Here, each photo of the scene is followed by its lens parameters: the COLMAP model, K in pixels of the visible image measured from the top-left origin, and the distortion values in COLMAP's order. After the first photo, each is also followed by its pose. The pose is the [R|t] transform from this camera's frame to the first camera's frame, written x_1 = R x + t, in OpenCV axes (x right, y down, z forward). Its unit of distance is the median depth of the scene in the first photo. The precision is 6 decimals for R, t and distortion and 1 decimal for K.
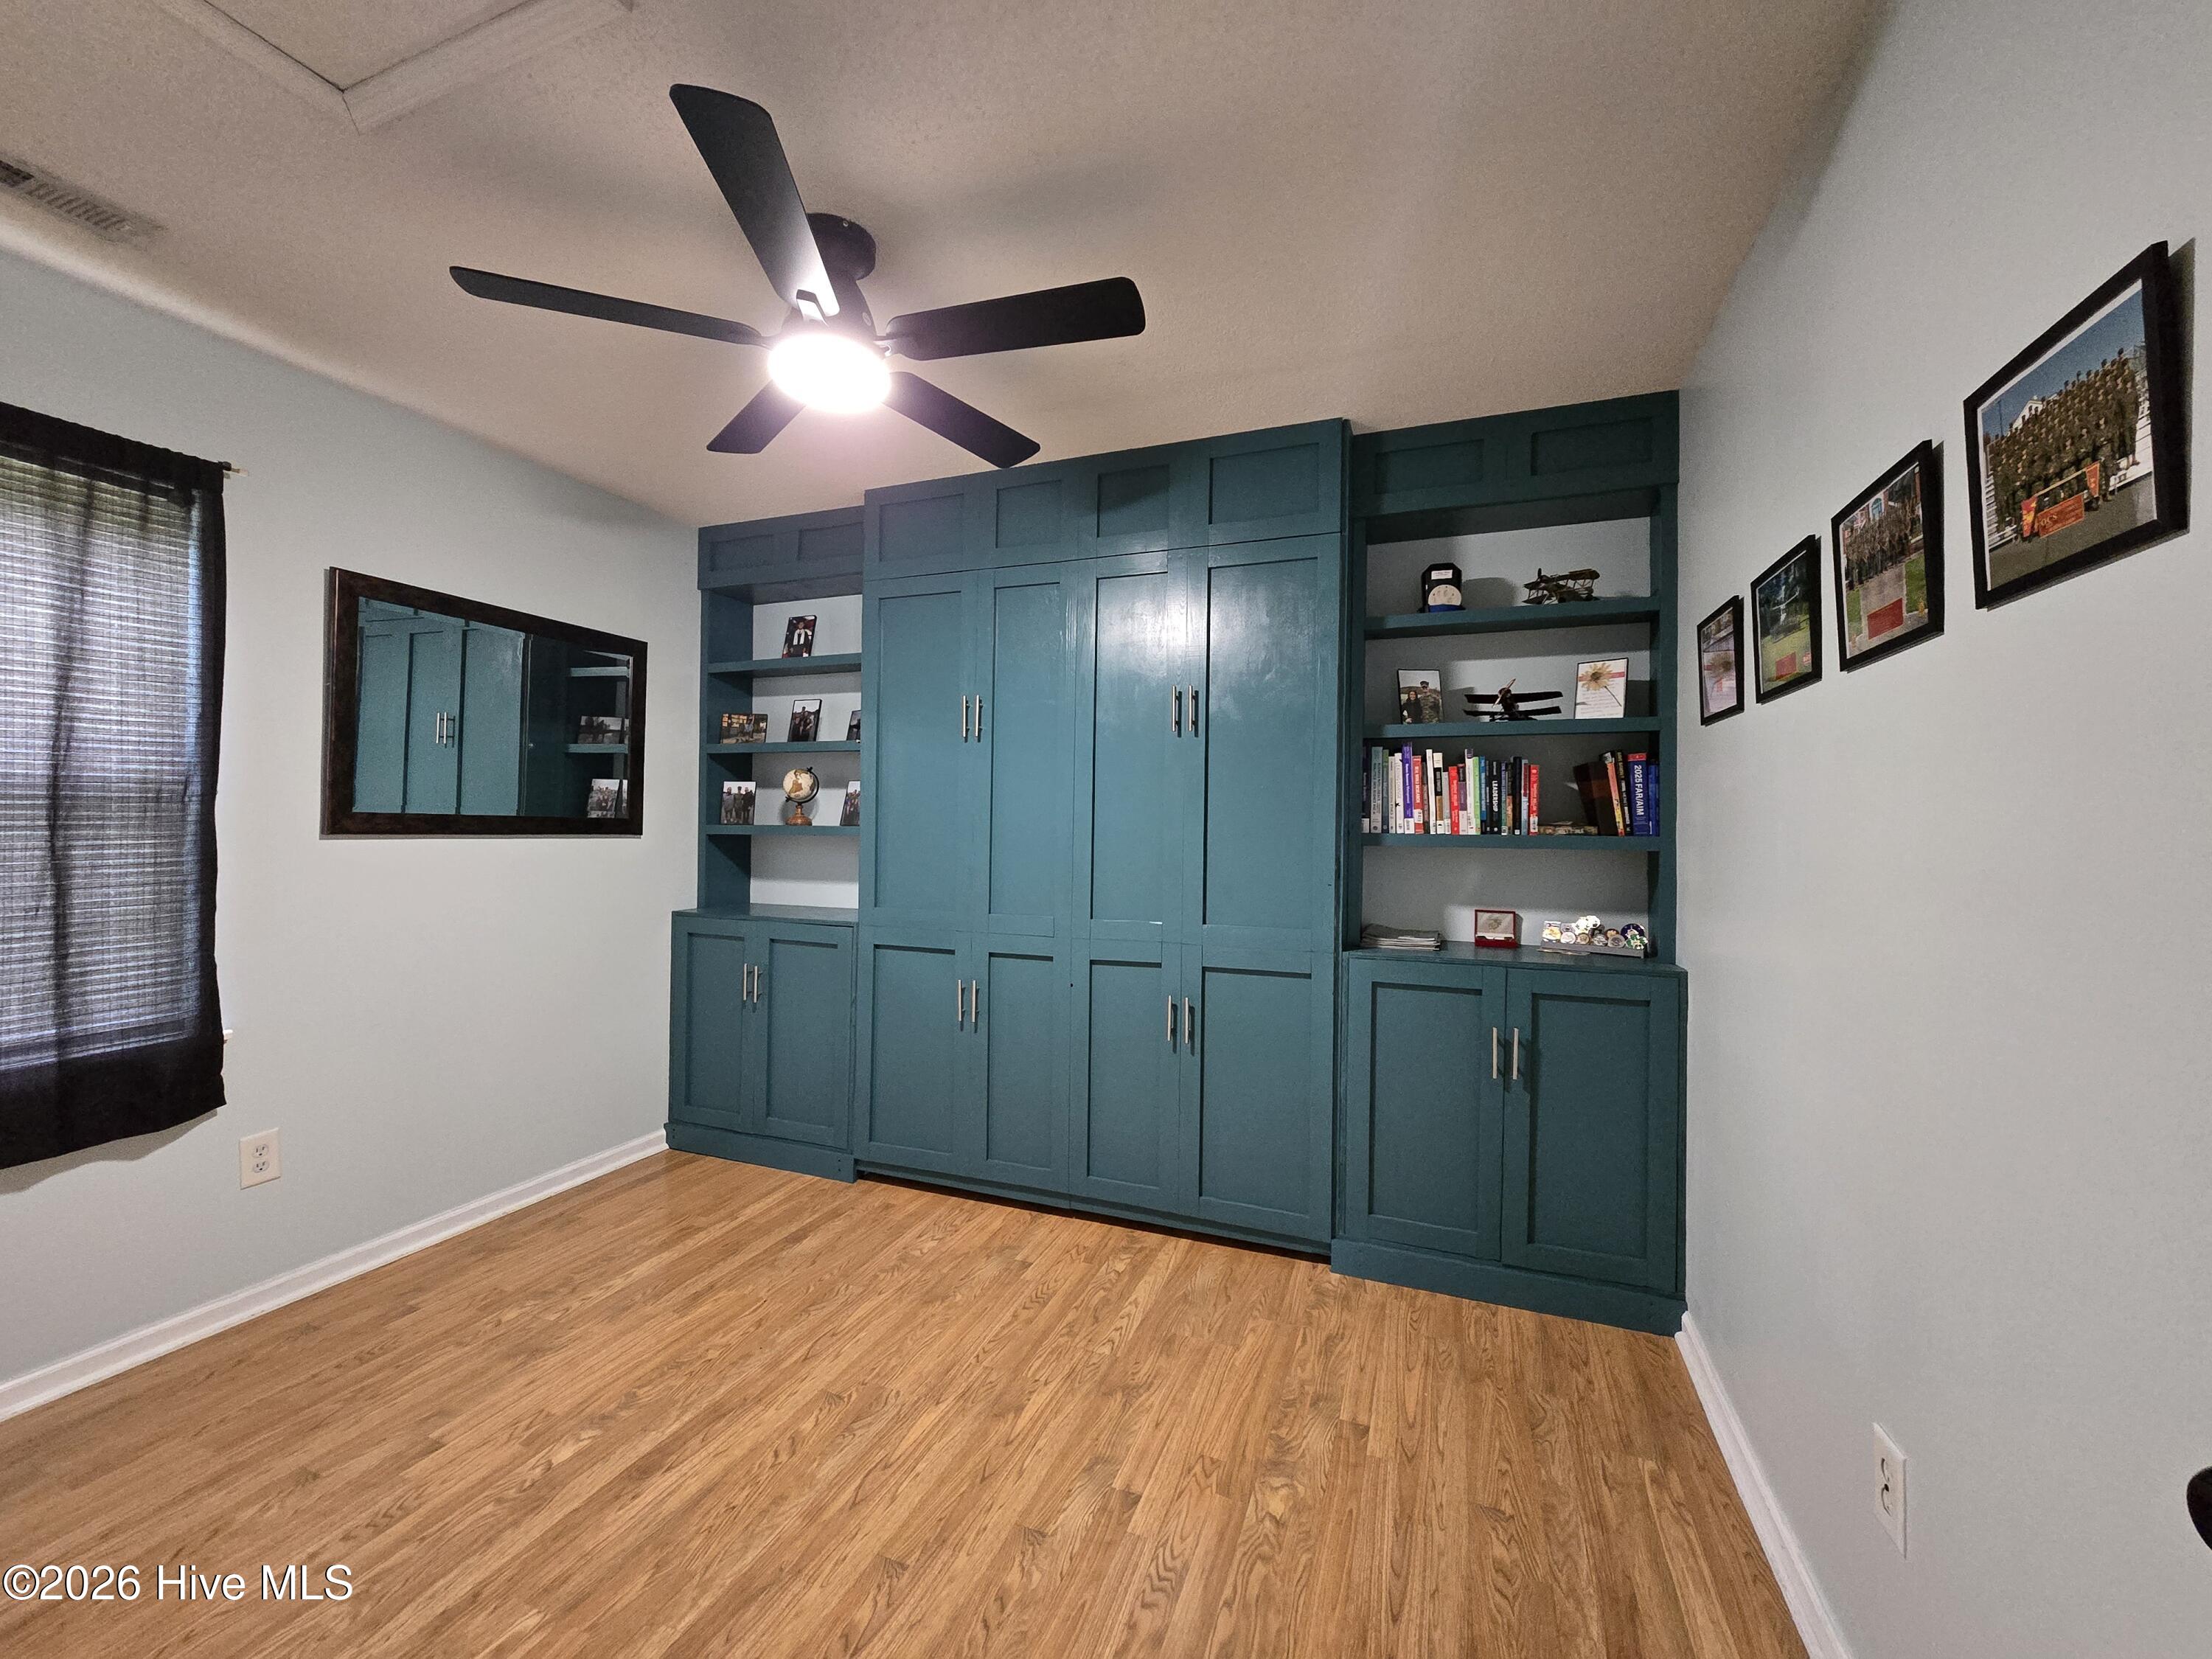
lens RADIAL K [[901.3, 0, 1093.2], [0, 901.3, 819.0], [0, 0, 1]] dist [0.006067, -0.004454]
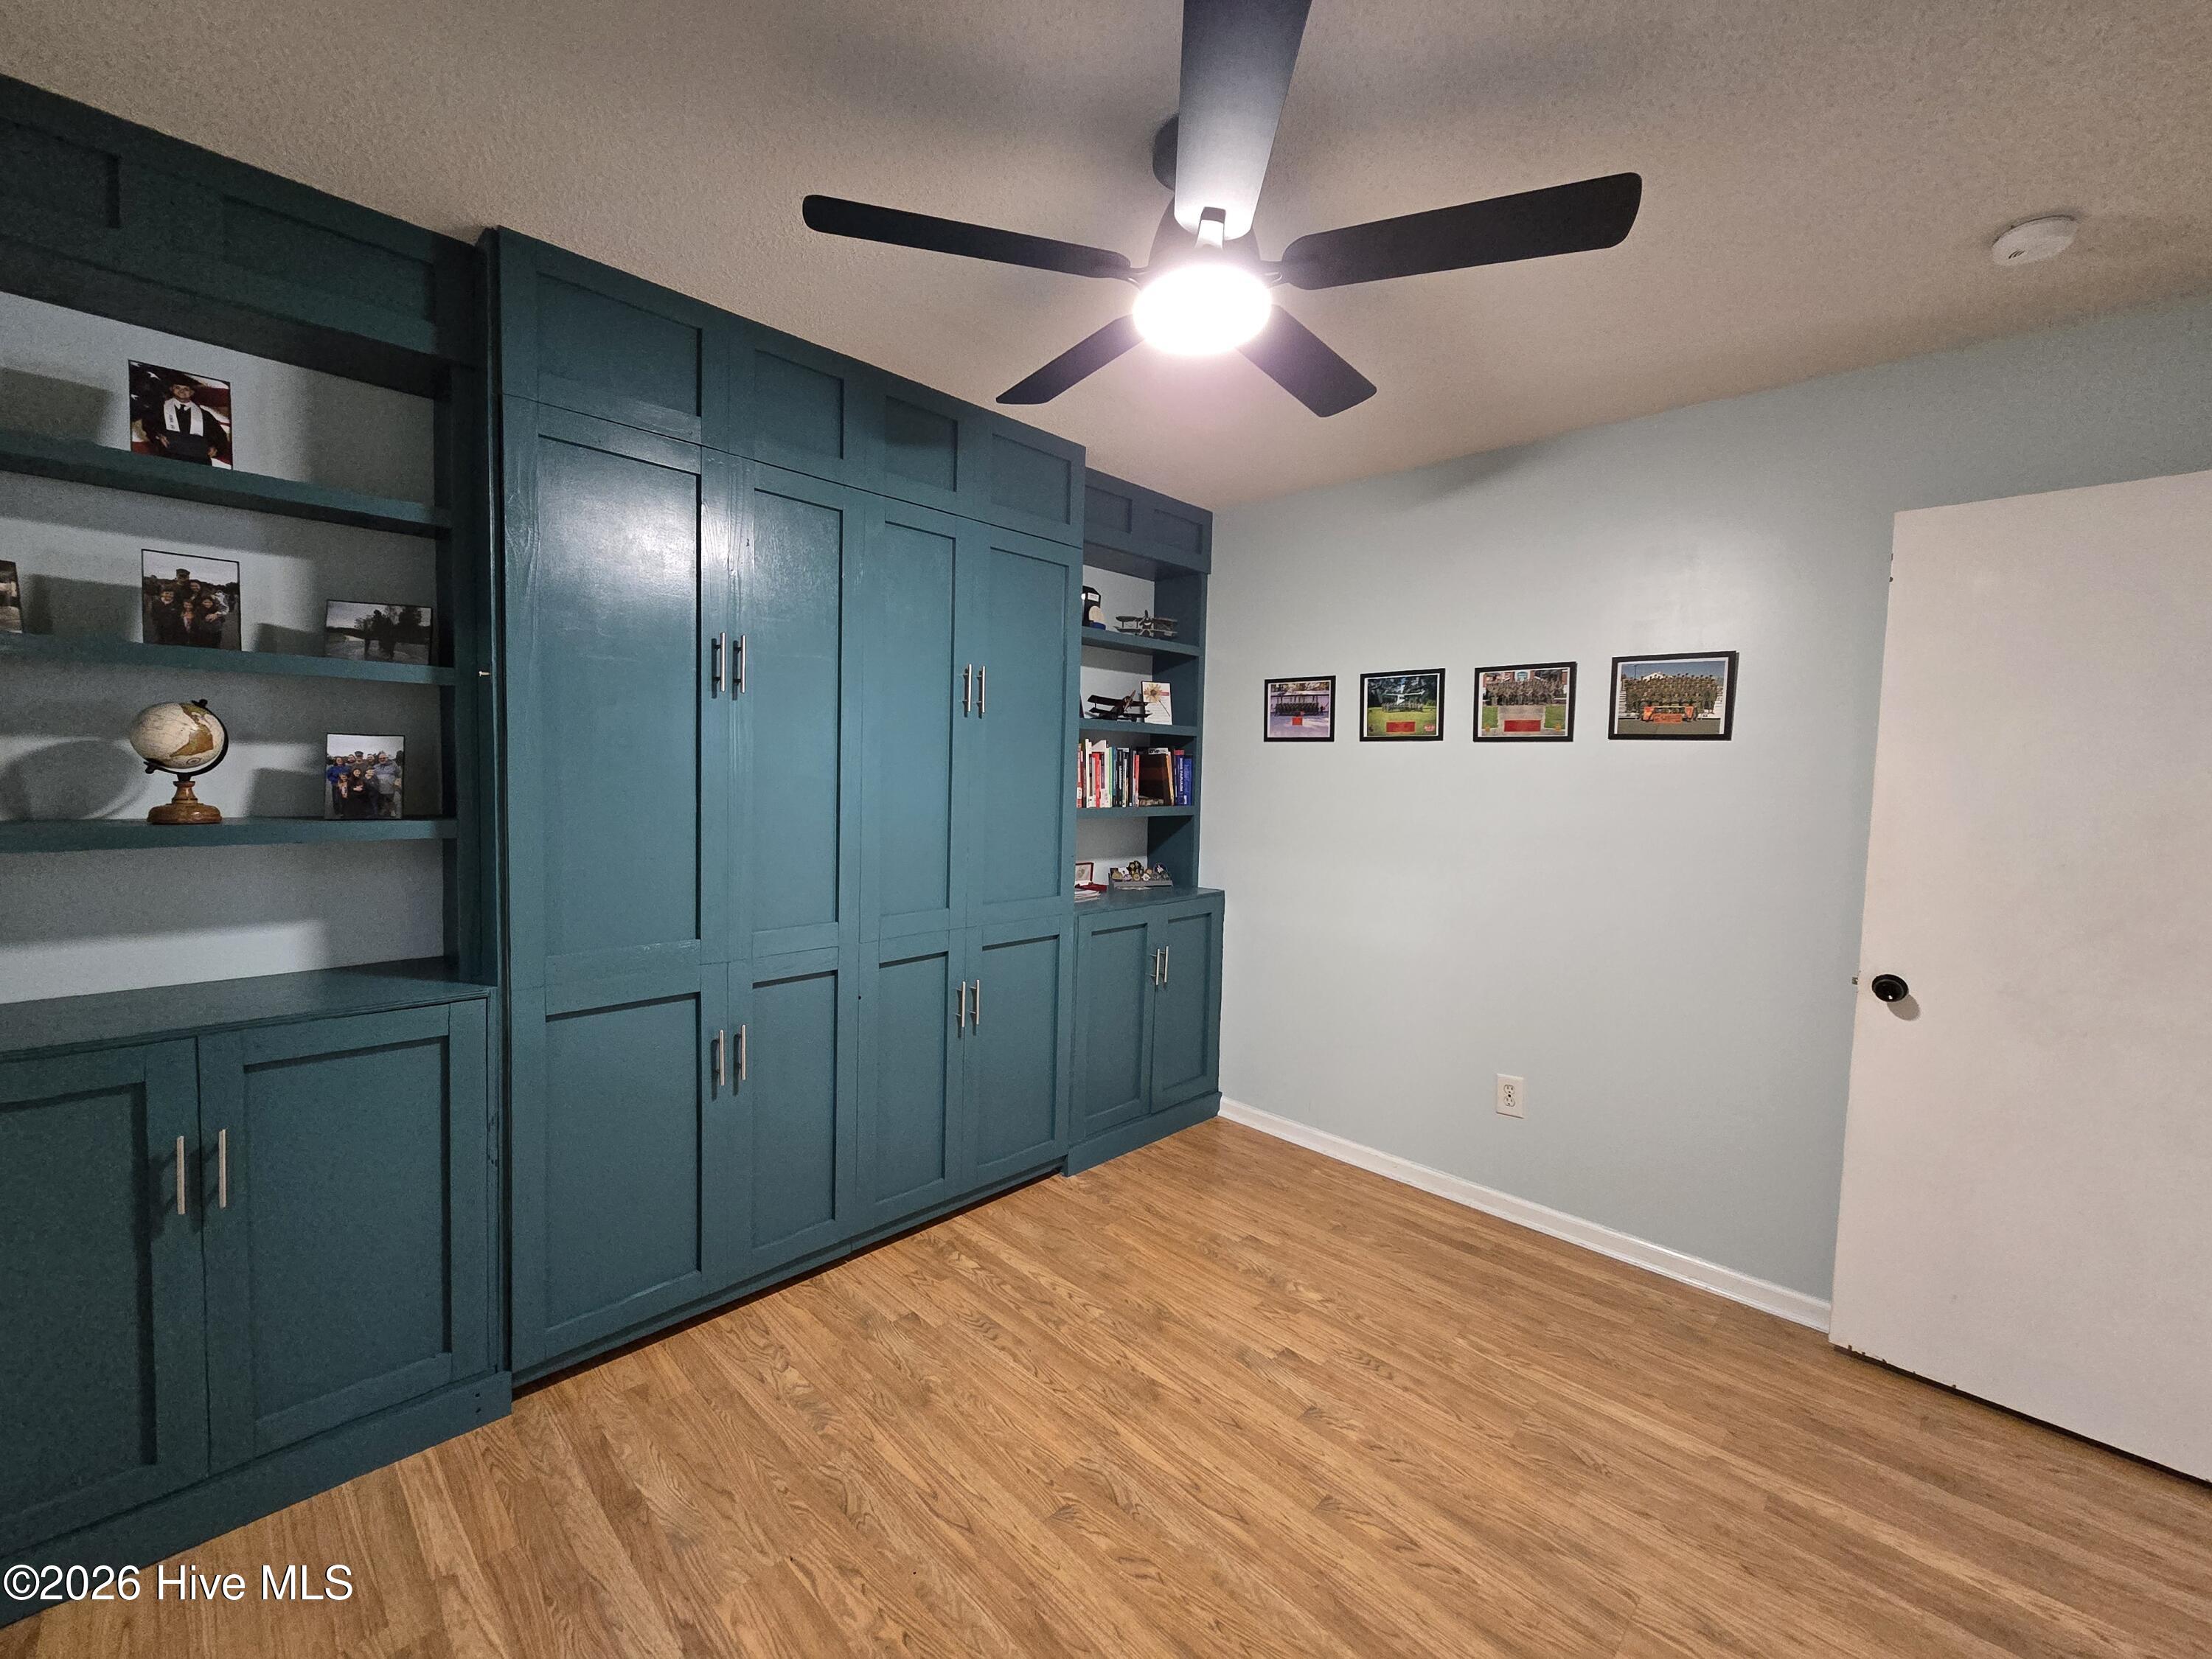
lens RADIAL K [[901.3, 0, 1093.2], [0, 901.3, 819.0], [0, 0, 1]] dist [0.006067, -0.004454]
pose [[0.394339, -0.053158, 0.917426, -0.837076], [-0.026314, 0.997263, 0.069095, -0.058652], [-0.918588, -0.051388, 0.391860, 0.551650]]
